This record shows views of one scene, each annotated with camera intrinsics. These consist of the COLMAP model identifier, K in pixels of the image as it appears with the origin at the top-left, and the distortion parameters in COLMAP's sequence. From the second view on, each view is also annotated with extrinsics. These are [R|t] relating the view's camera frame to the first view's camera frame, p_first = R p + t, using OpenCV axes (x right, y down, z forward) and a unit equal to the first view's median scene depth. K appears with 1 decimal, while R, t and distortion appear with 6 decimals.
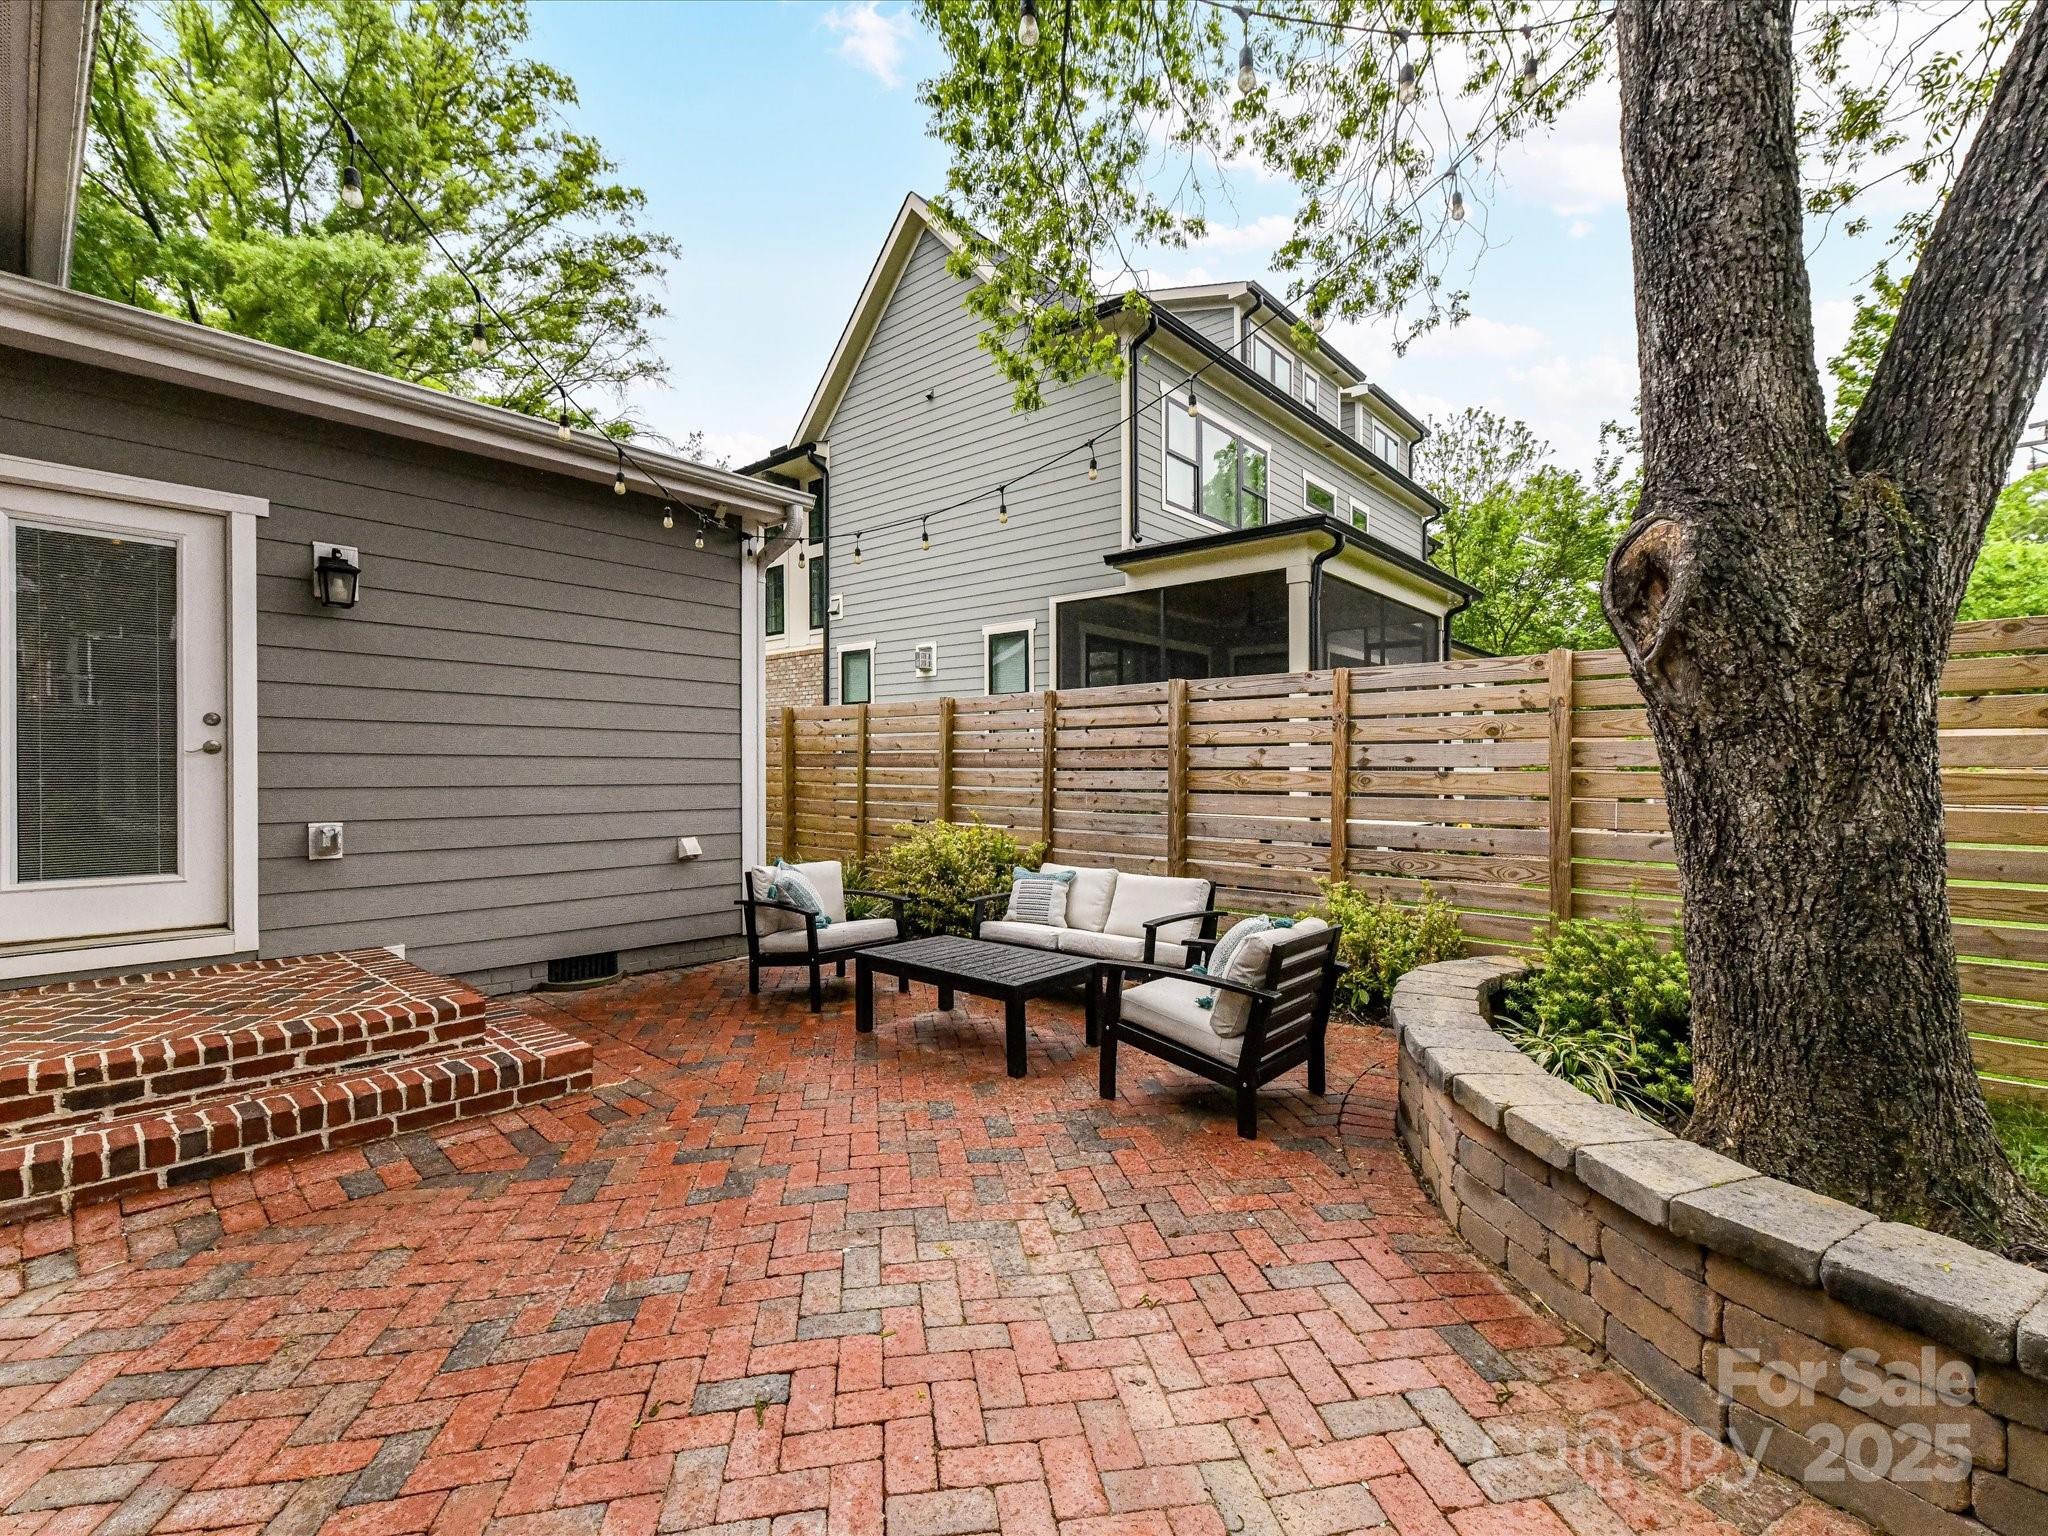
lens RADIAL K [[914.8, 0, 1034.2], [0, 914.8, 755.5], [0, 0, 1]] dist [0.008381, -0.003895]
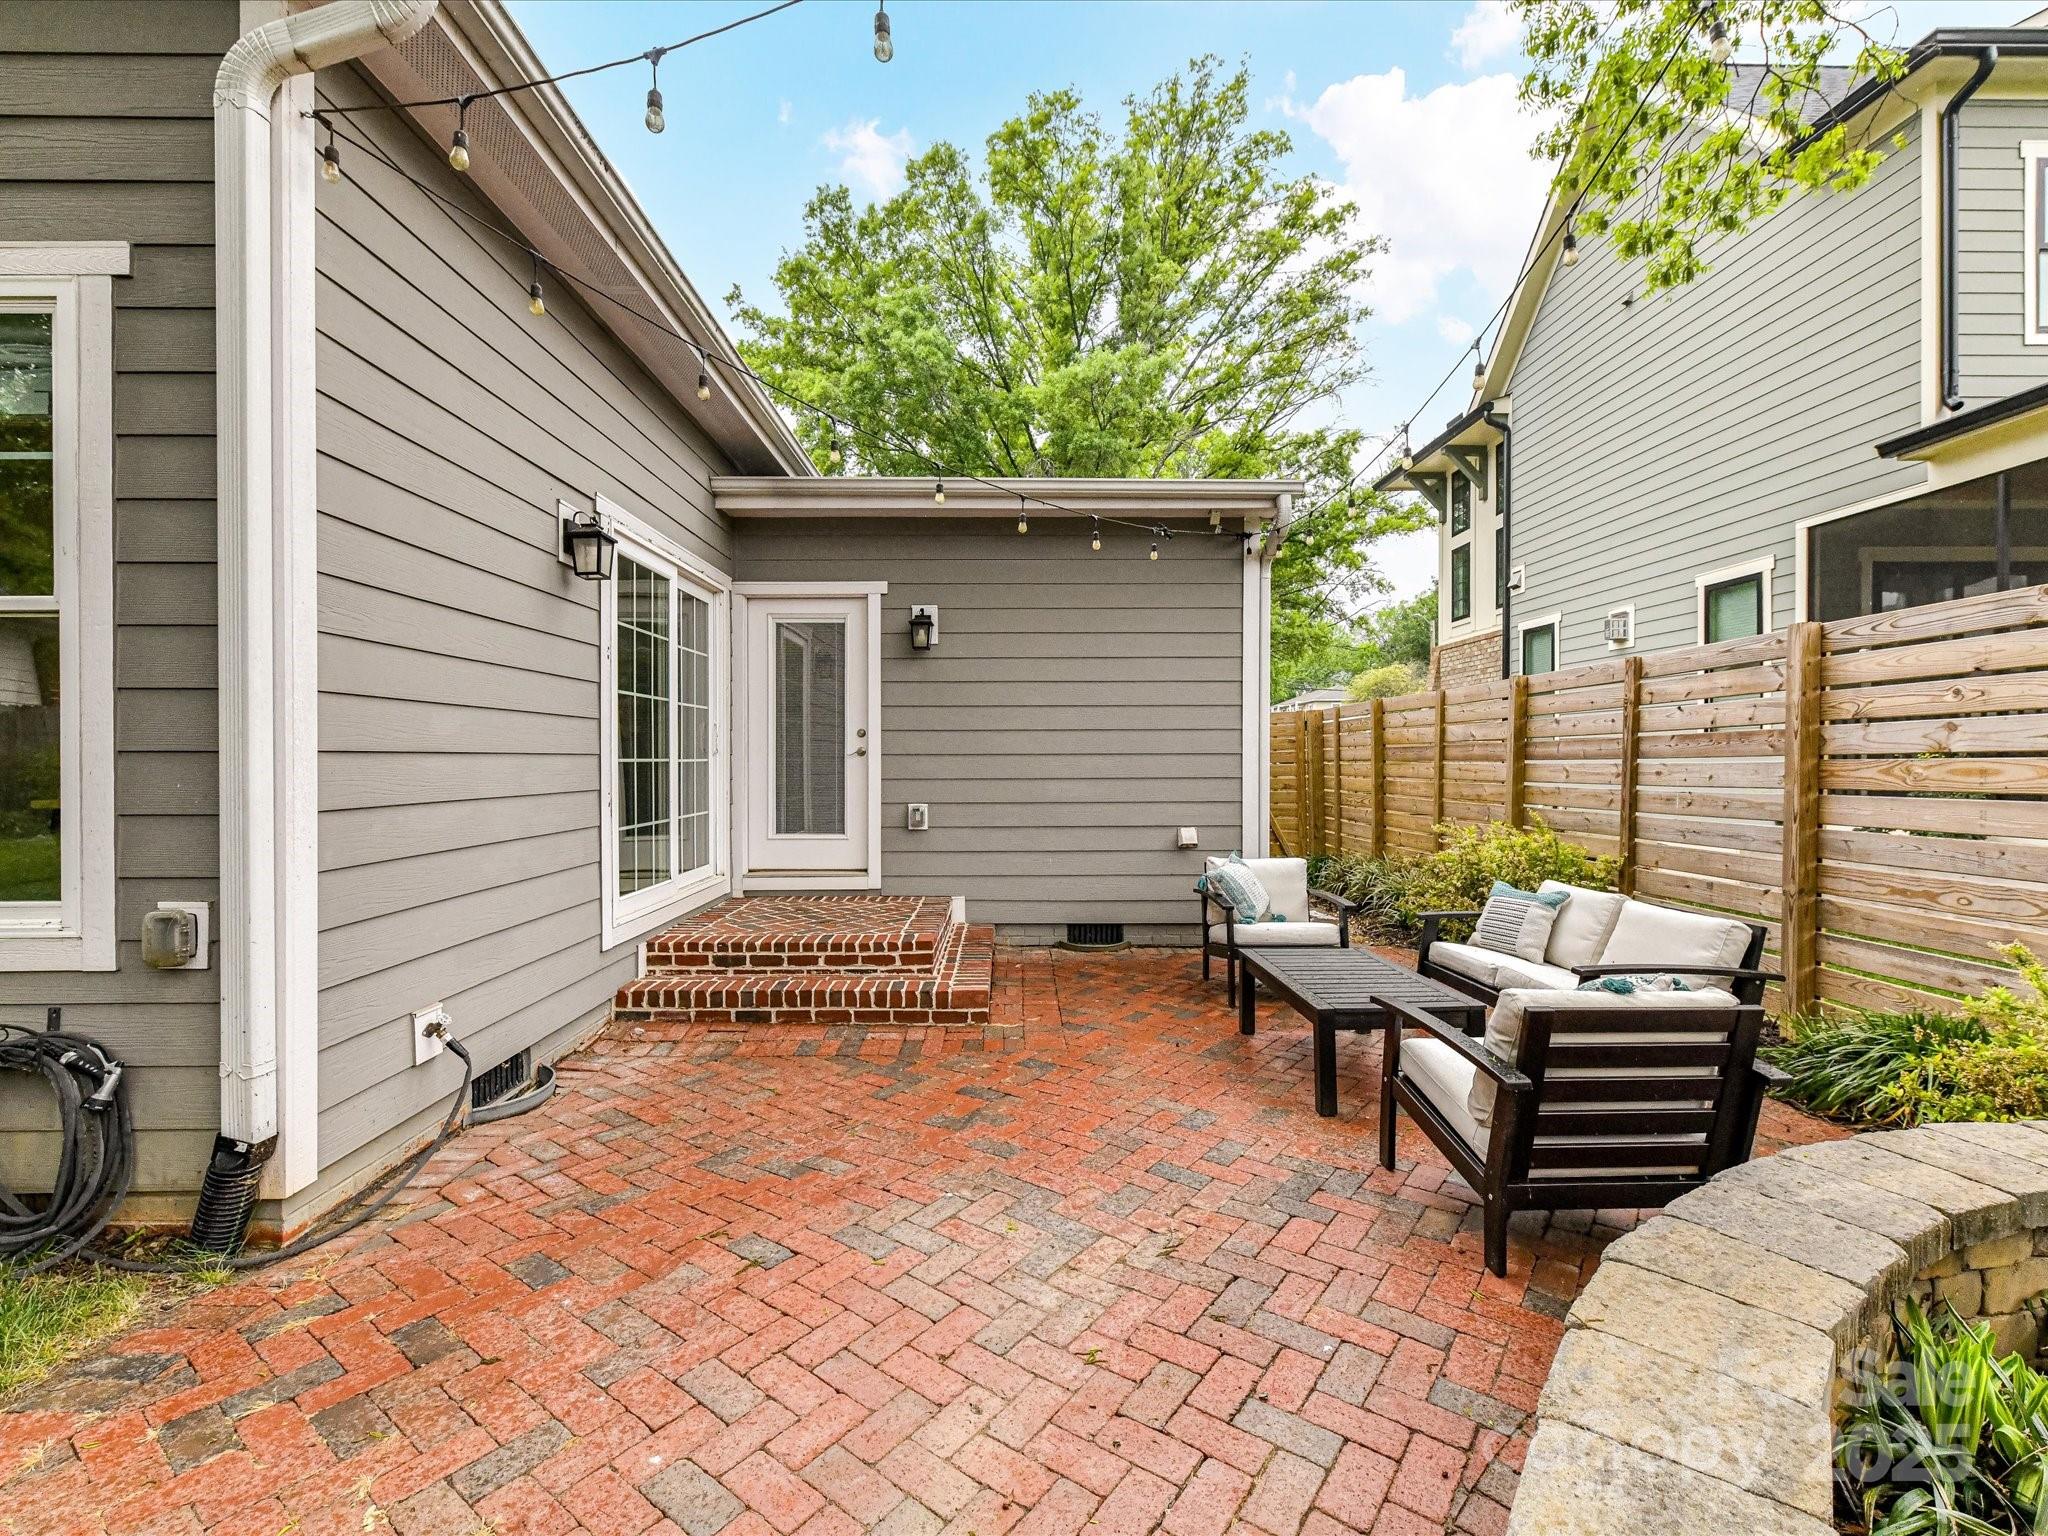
lens RADIAL K [[914.8, 0, 1034.2], [0, 914.8, 755.5], [0, 0, 1]] dist [0.008381, -0.003895]
pose [[0.670044, -0.015660, -0.742156, 0.339993], [0.017833, 0.999828, -0.004996, 0.008062], [0.742107, -0.009887, 0.670208, 0.166436]]
